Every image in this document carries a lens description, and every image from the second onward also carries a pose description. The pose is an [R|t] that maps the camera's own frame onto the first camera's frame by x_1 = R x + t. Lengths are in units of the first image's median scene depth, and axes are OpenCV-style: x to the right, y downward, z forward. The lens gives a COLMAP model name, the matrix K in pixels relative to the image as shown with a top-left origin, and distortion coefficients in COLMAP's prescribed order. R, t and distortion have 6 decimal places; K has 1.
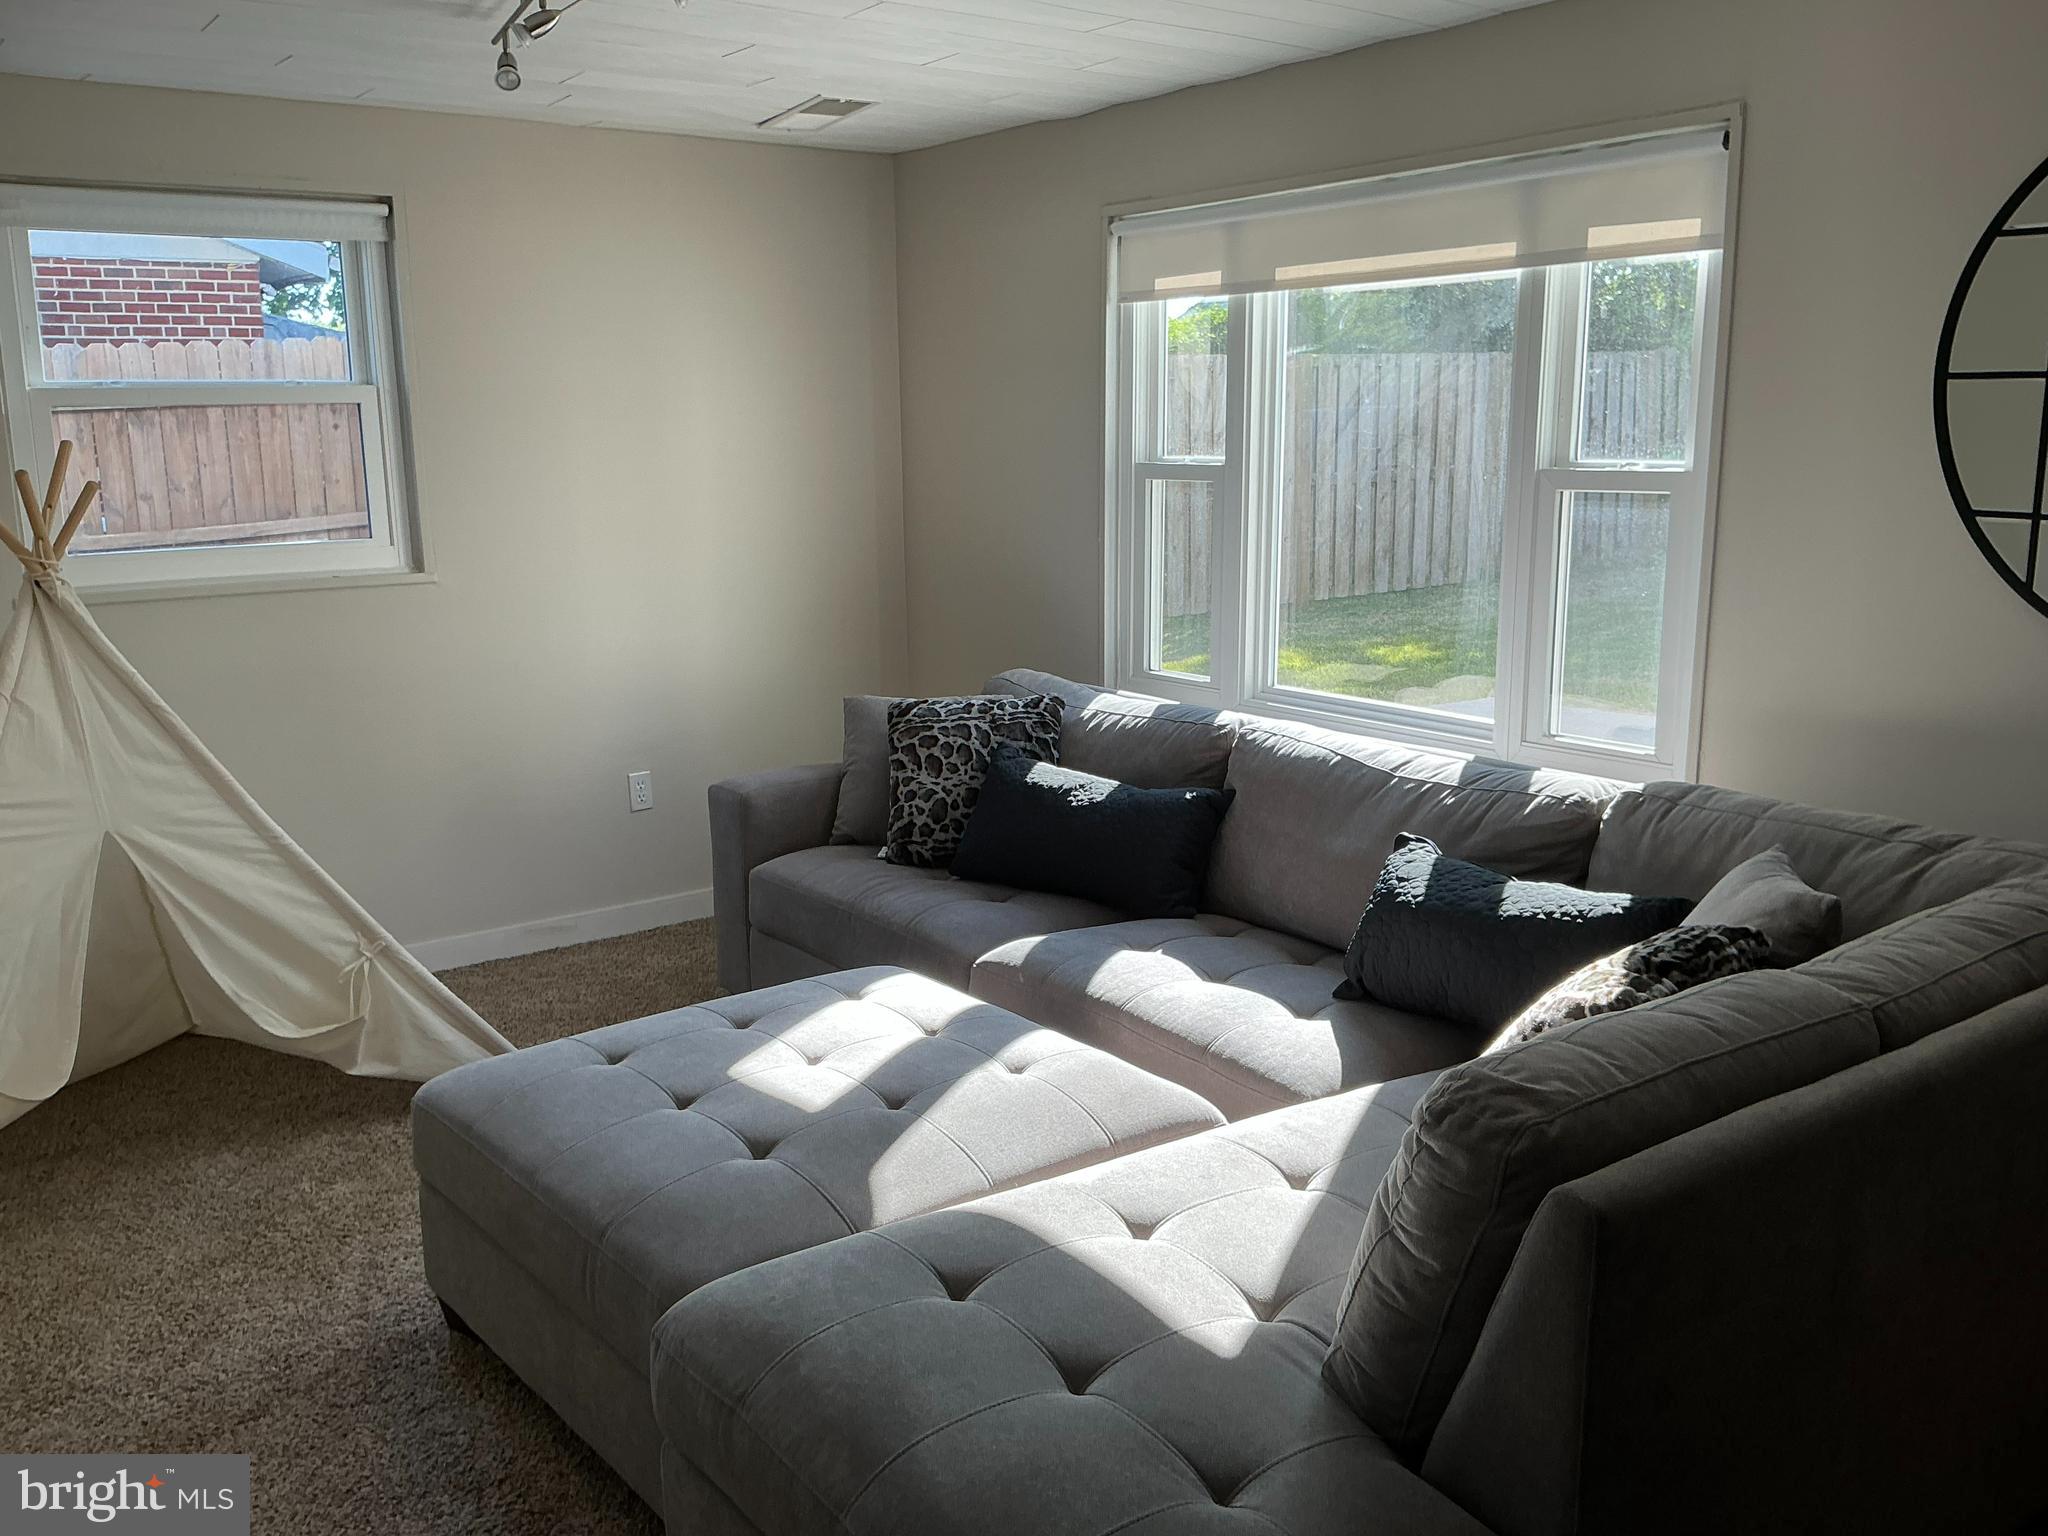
lens RADIAL K [[1660.9, 0, 1024.0], [0, 1660.9, 768.0], [0, 0, 1]] dist [0.082273, -0.123739]
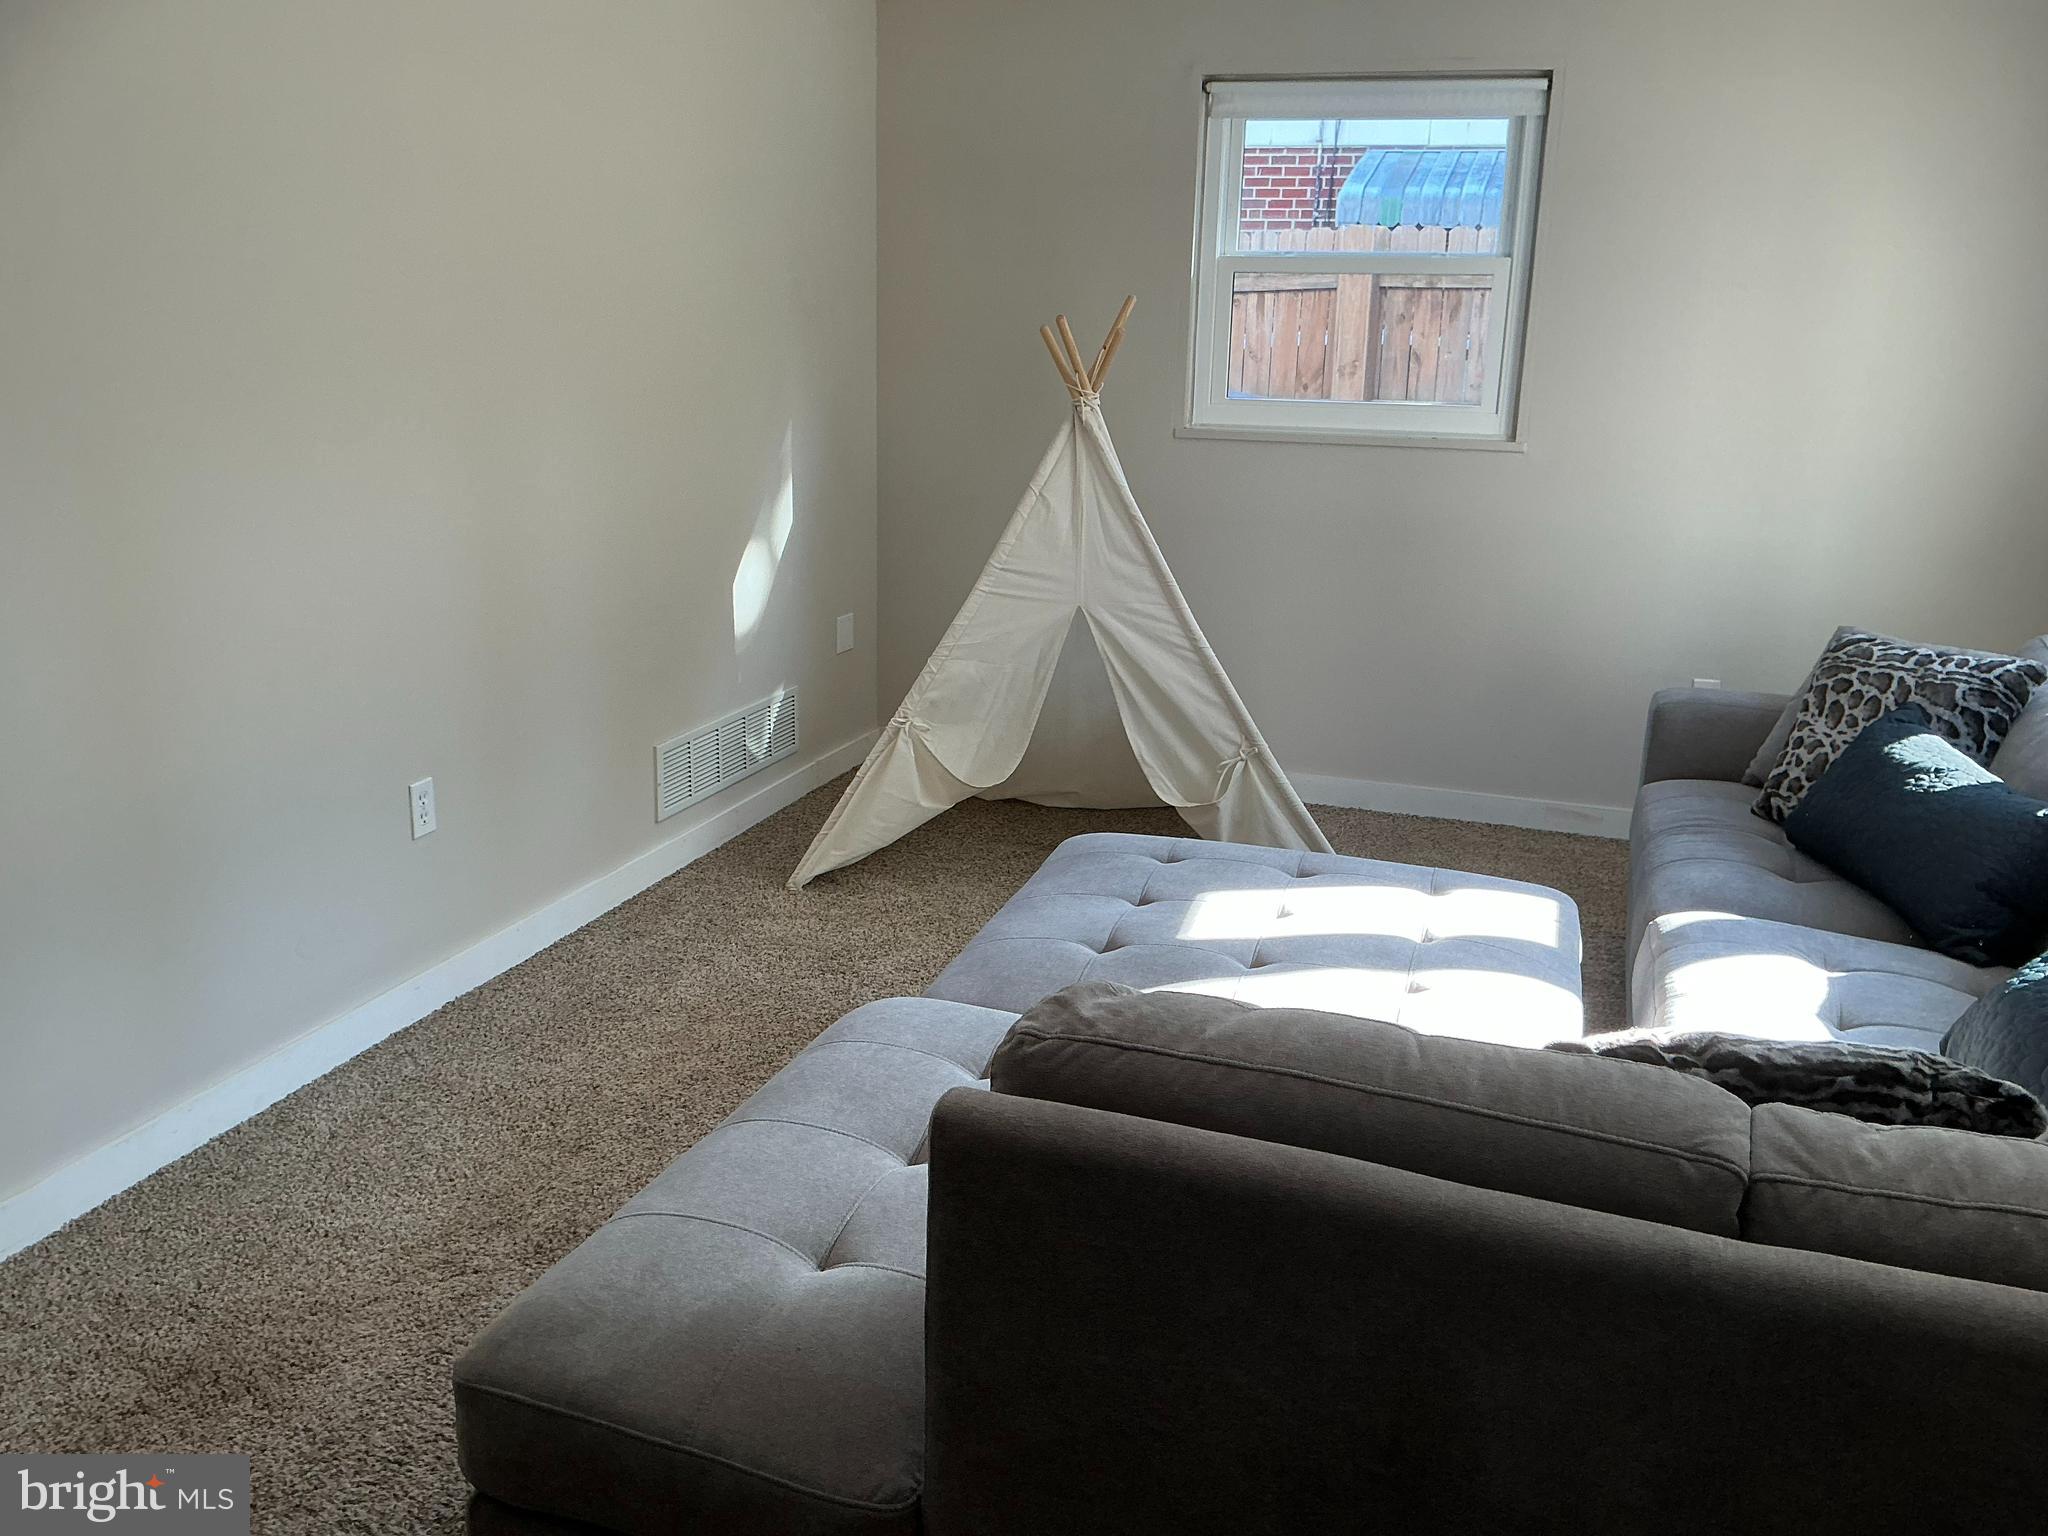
lens RADIAL K [[1702.2, 0, 1024.0], [0, 1702.2, 768.0], [0, 0, 1]] dist [0.012207, -0.002727]
pose [[0.561950, 0.239024, -0.791884, 0.407294], [-0.192188, 0.968870, 0.156062, -0.031215], [0.804535, 0.064492, 0.590394, 0.170828]]
